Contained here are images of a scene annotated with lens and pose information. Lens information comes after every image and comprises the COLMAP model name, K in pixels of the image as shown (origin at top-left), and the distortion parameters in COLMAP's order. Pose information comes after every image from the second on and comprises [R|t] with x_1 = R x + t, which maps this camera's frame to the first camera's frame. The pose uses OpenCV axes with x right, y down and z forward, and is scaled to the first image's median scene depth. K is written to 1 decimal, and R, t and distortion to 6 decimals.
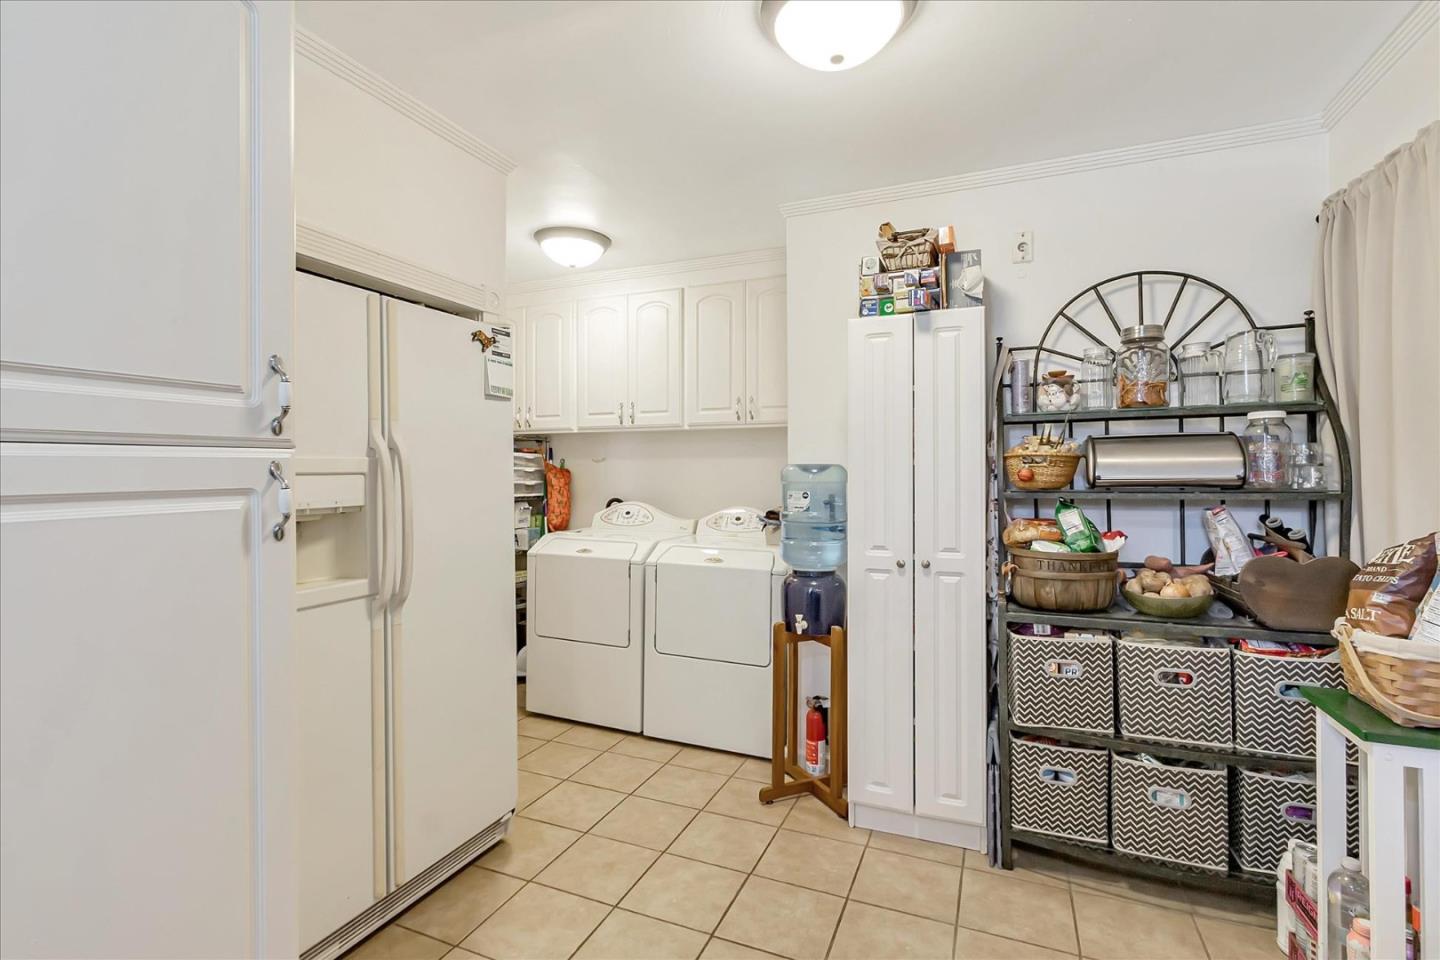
lens RADIAL K [[659.9, 0, 720.0], [0, 659.9, 480.0], [0, 0, 1]] dist [-0.000107, 0.000010]
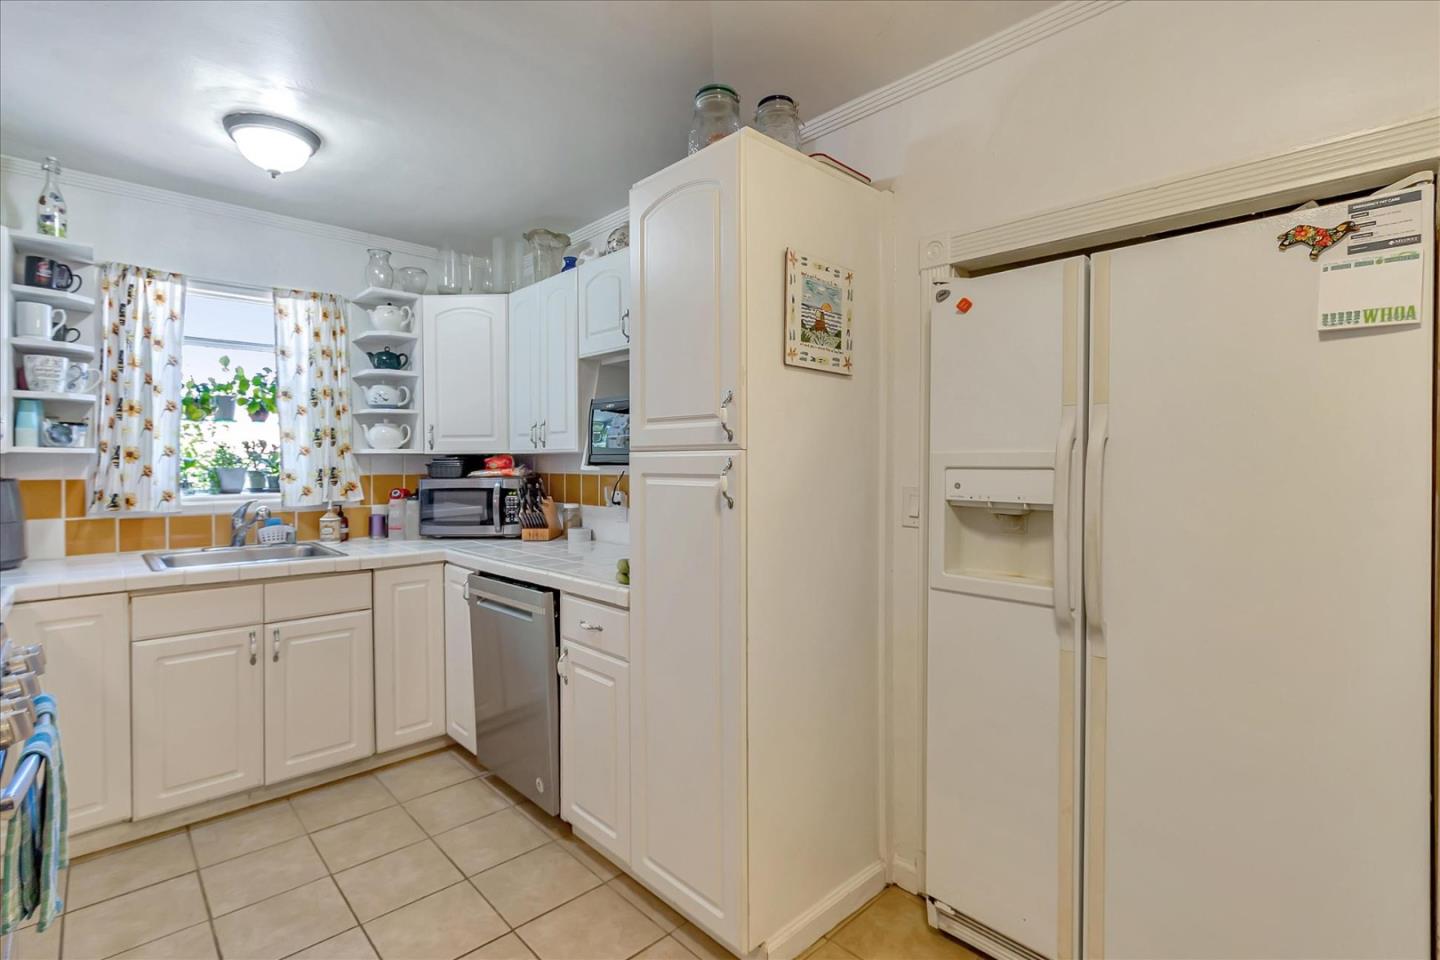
lens RADIAL K [[672.2, 0, 701.4], [0, 672.2, 464.7], [0, 0, 1]] dist [-0.000580, -0.000797]
pose [[-0.405736, 0.008924, -0.913947, 0.373680], [-0.018448, 0.999669, 0.017951, -0.019299], [0.913804, 0.024144, -0.405437, 0.752732]]
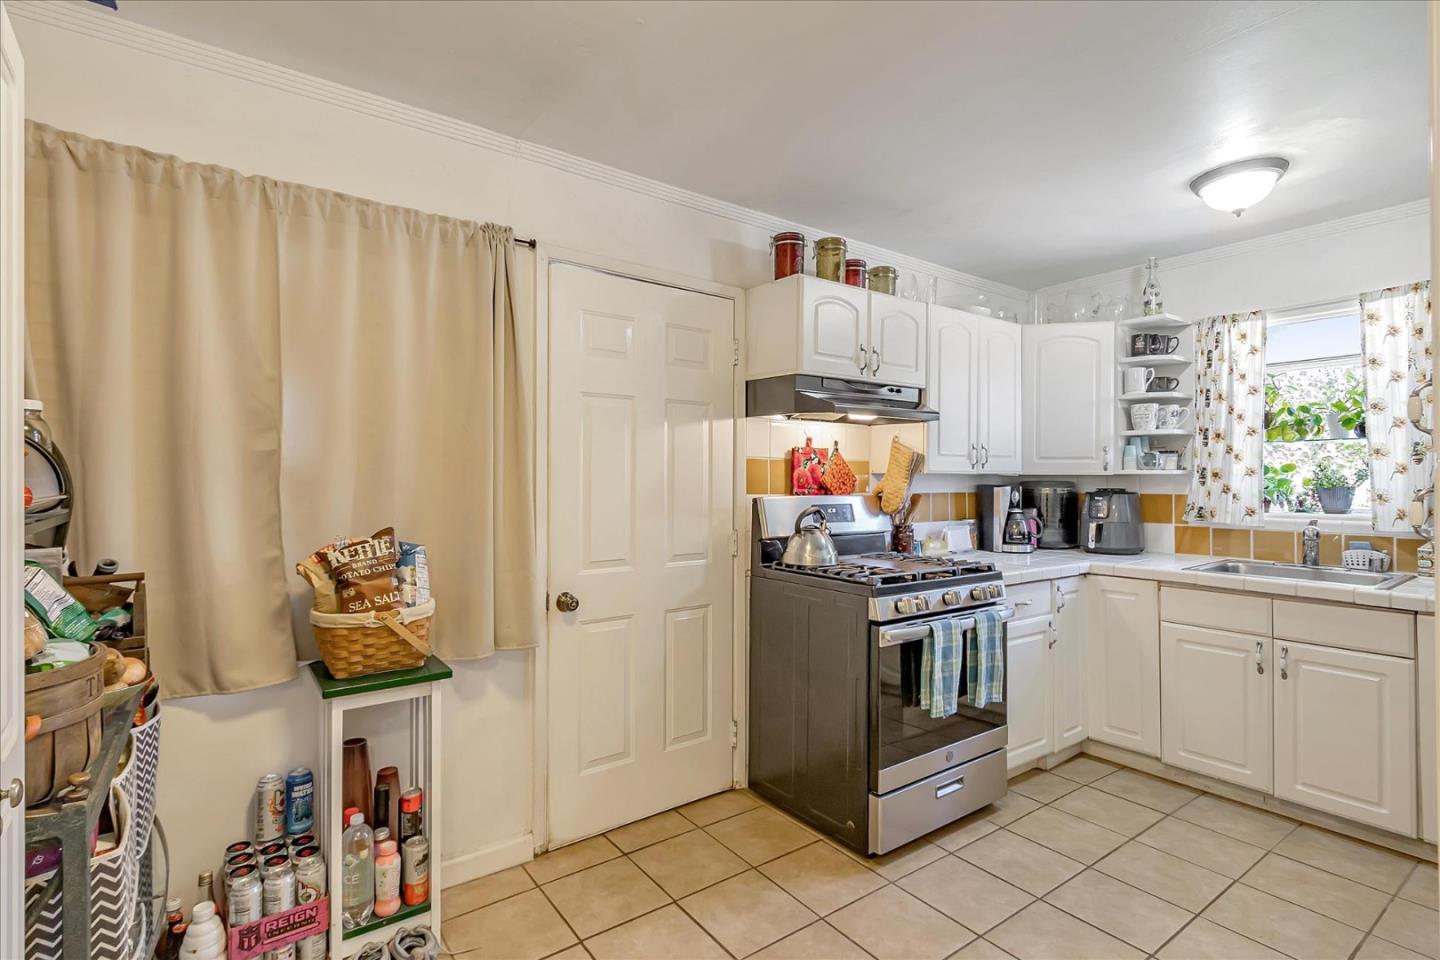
lens RADIAL K [[679.5, 0, 691.6], [0, 679.5, 472.8], [0, 0, 1]] dist [0.010499, -0.006671]
pose [[-0.844794, 0.008961, 0.535016, -0.137287], [0.014305, 0.999881, 0.005840, -0.025613], [-0.534900, 0.012587, -0.844822, 1.158721]]
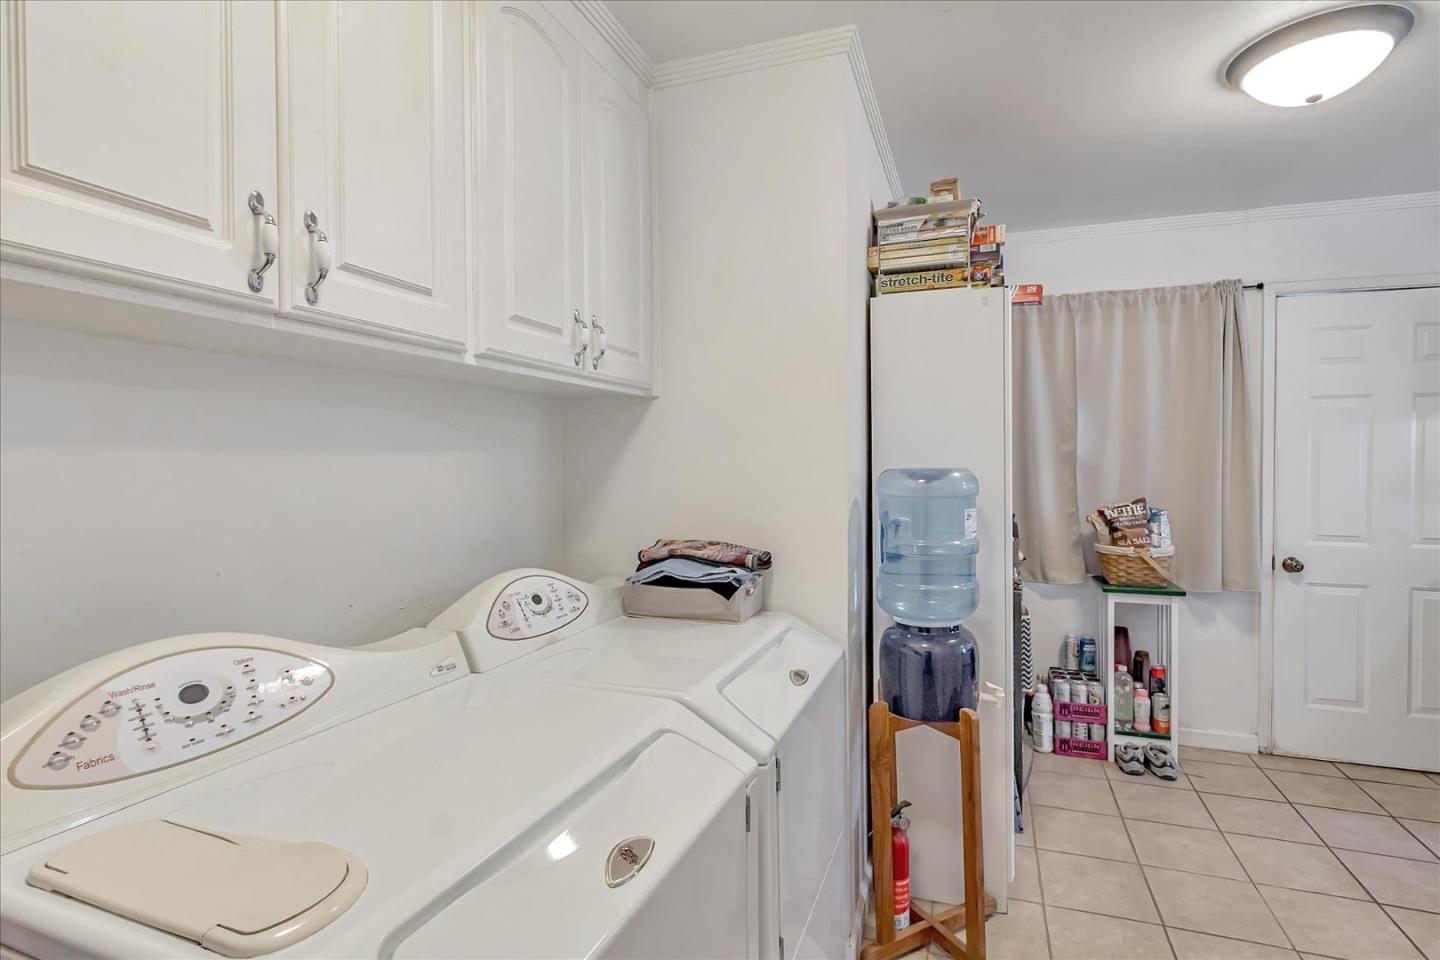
lens RADIAL K [[678.8, 0, 743.1], [0, 678.8, 472.3], [0, 0, 1]] dist [0.002802, -0.000001]
pose [[-0.057761, -0.009173, 0.998288, -0.697687], [0.022135, 0.999700, 0.010467, -0.040785], [-0.998085, 0.022702, -0.057541, 1.534941]]
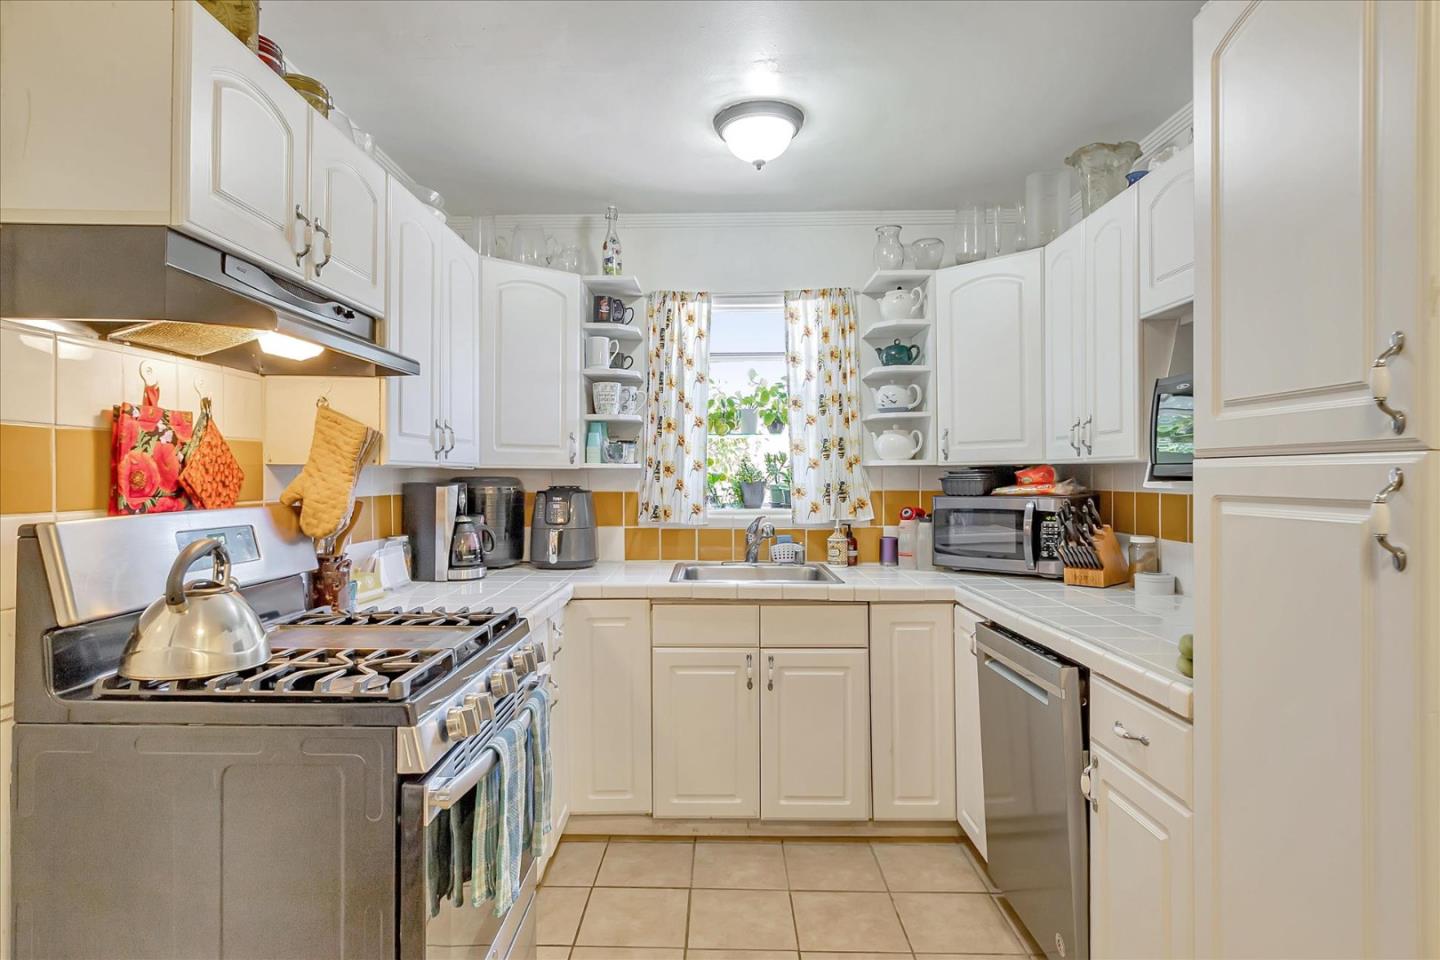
lens RADIAL K [[783.2, 0, 691.6], [0, 783.2, 479.6], [0, 0, 1]] dist [0.003758, 0.000351]
pose [[-0.930989, 0.009097, -0.364934, 0.195013], [-0.001259, 0.999603, 0.028131, -0.019168], [0.365045, 0.026649, -0.930608, 0.737411]]
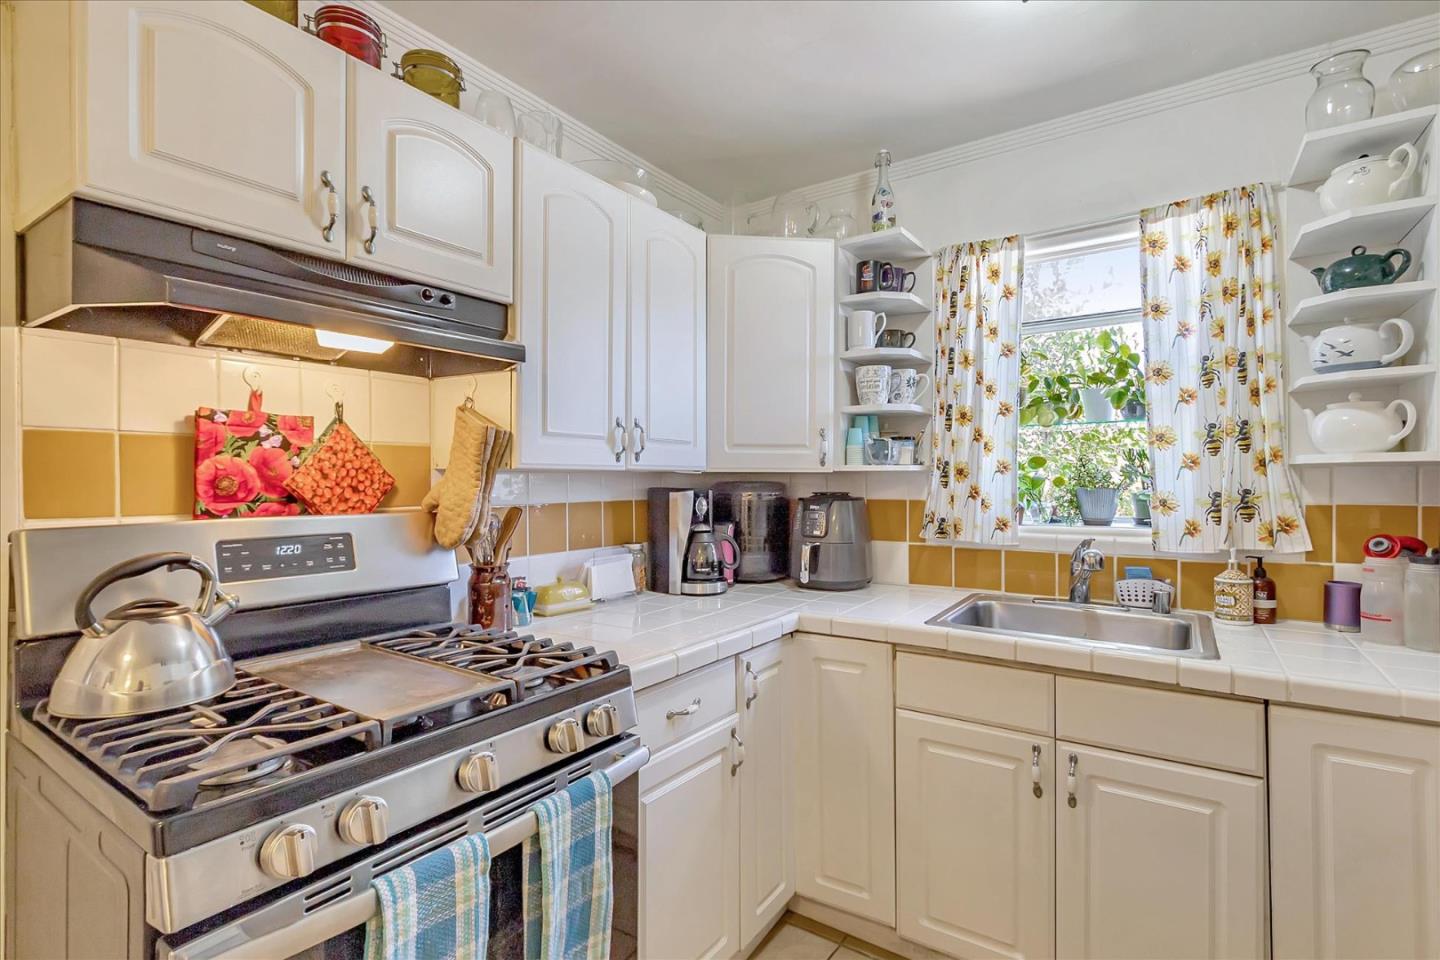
lens RADIAL K [[684.5, 0, 702.5], [0, 684.5, 483.0], [0, 0, 1]] dist [0.003322, 0.000221]
pose [[-0.977496, 0.006764, 0.210844, -0.143441], [0.012199, 0.999626, 0.024489, -0.010118], [-0.210600, 0.026510, -0.977213, 0.409919]]
